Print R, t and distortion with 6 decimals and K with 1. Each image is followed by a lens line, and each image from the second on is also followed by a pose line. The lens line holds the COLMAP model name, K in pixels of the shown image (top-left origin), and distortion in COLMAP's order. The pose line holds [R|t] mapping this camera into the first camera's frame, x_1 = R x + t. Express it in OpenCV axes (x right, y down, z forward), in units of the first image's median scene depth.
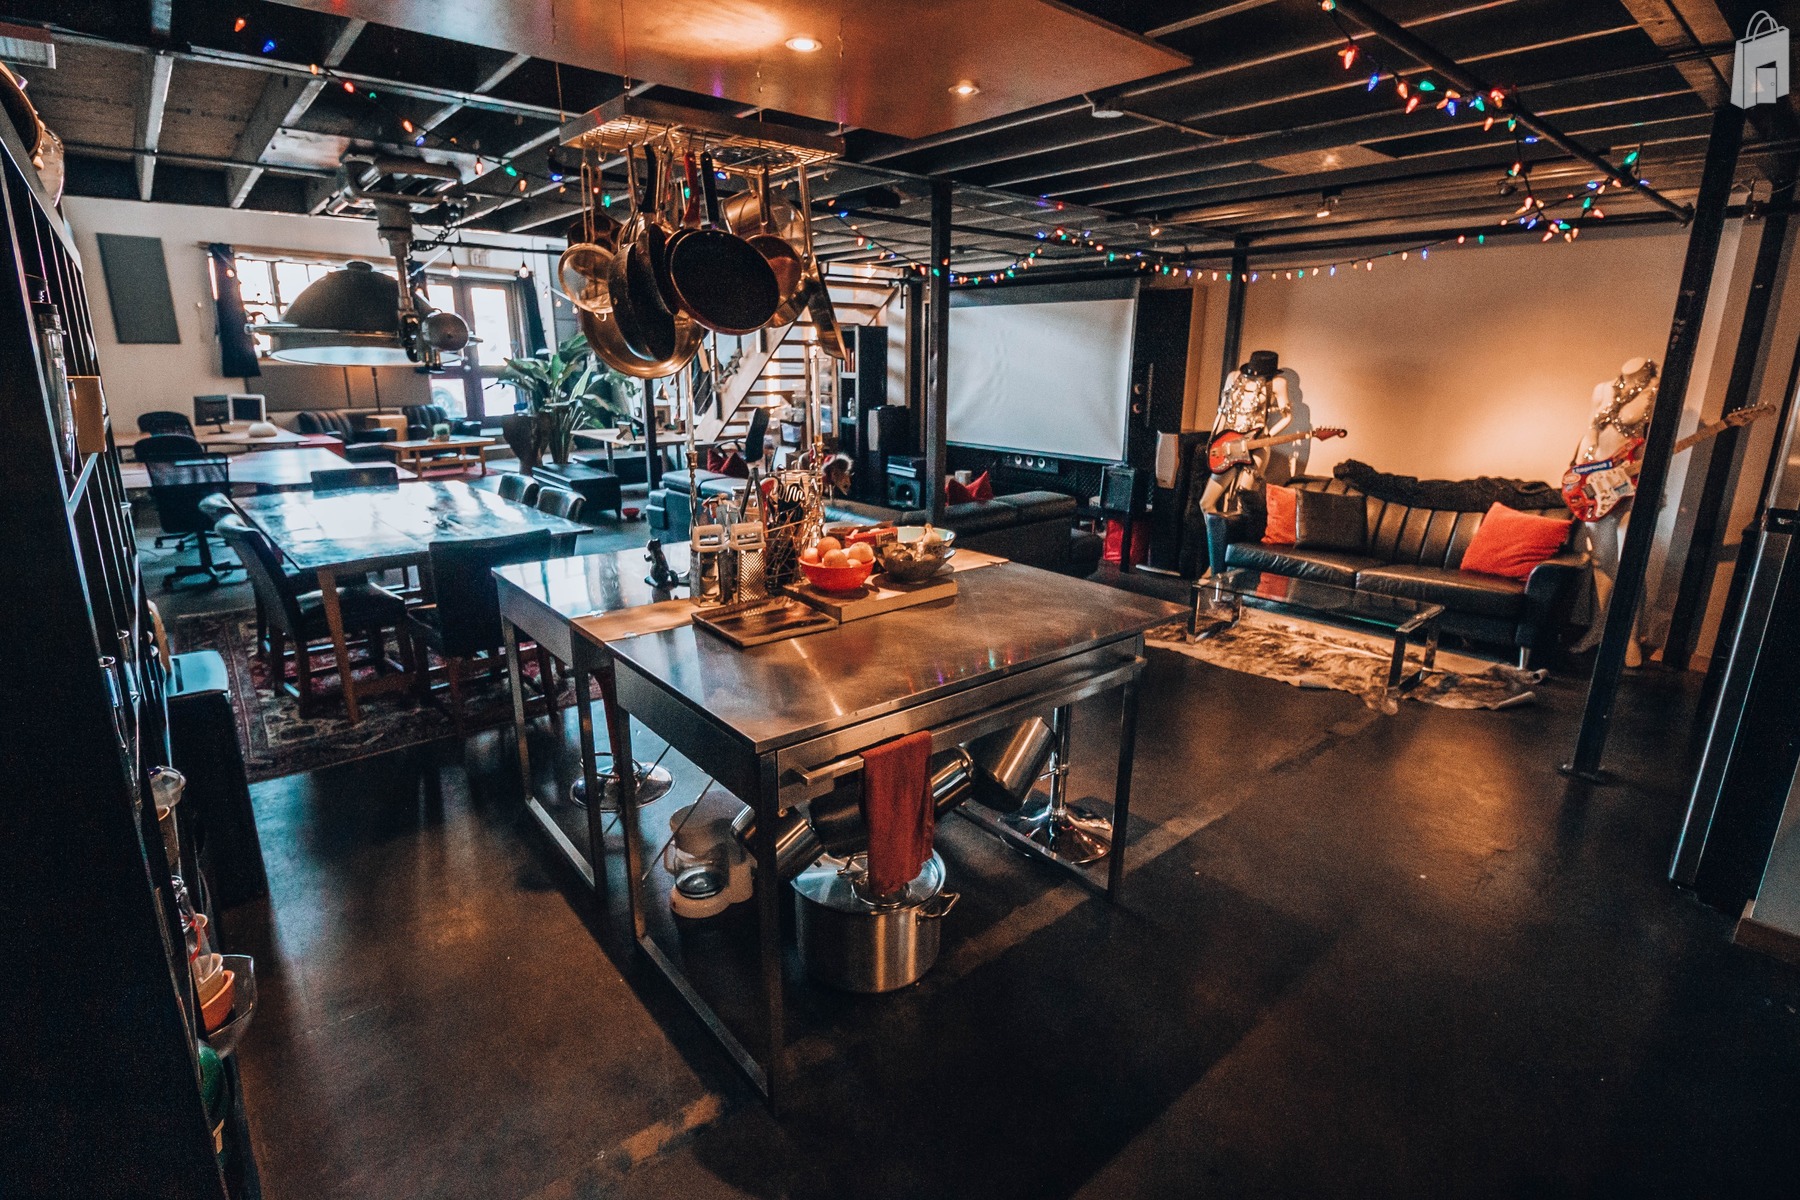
lens RADIAL K [[892.2, 0, 900.0], [0, 892.2, 600.0], [0, 0, 1]] dist [-0.005148, -0.001835]
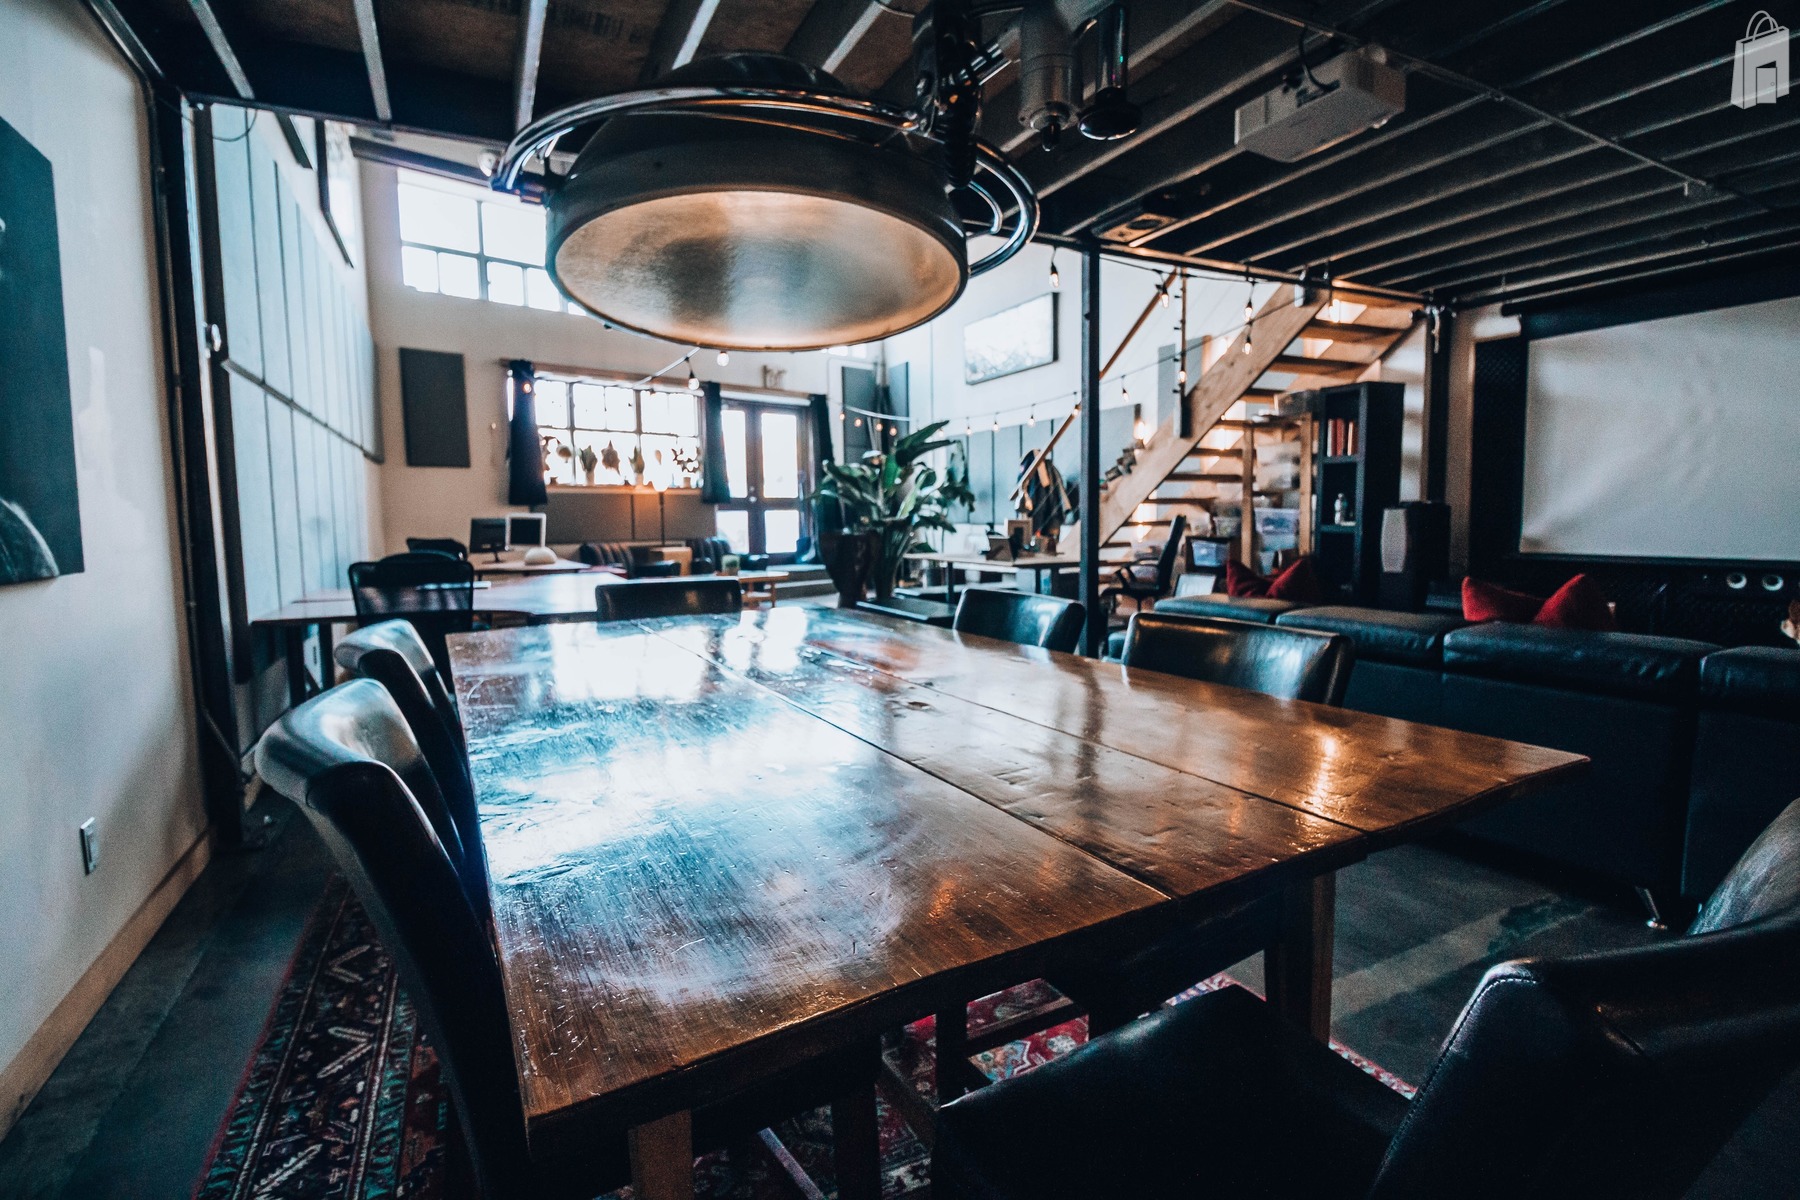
lens RADIAL K [[892.2, 0, 900.0], [0, 892.2, 600.0], [0, 0, 1]] dist [-0.005148, -0.001835]
pose [[0.971661, -0.002867, -0.236362, -0.177251], [-0.036955, 0.985789, -0.163876, -0.026568], [0.233473, 0.167967, 0.957746, 0.262194]]
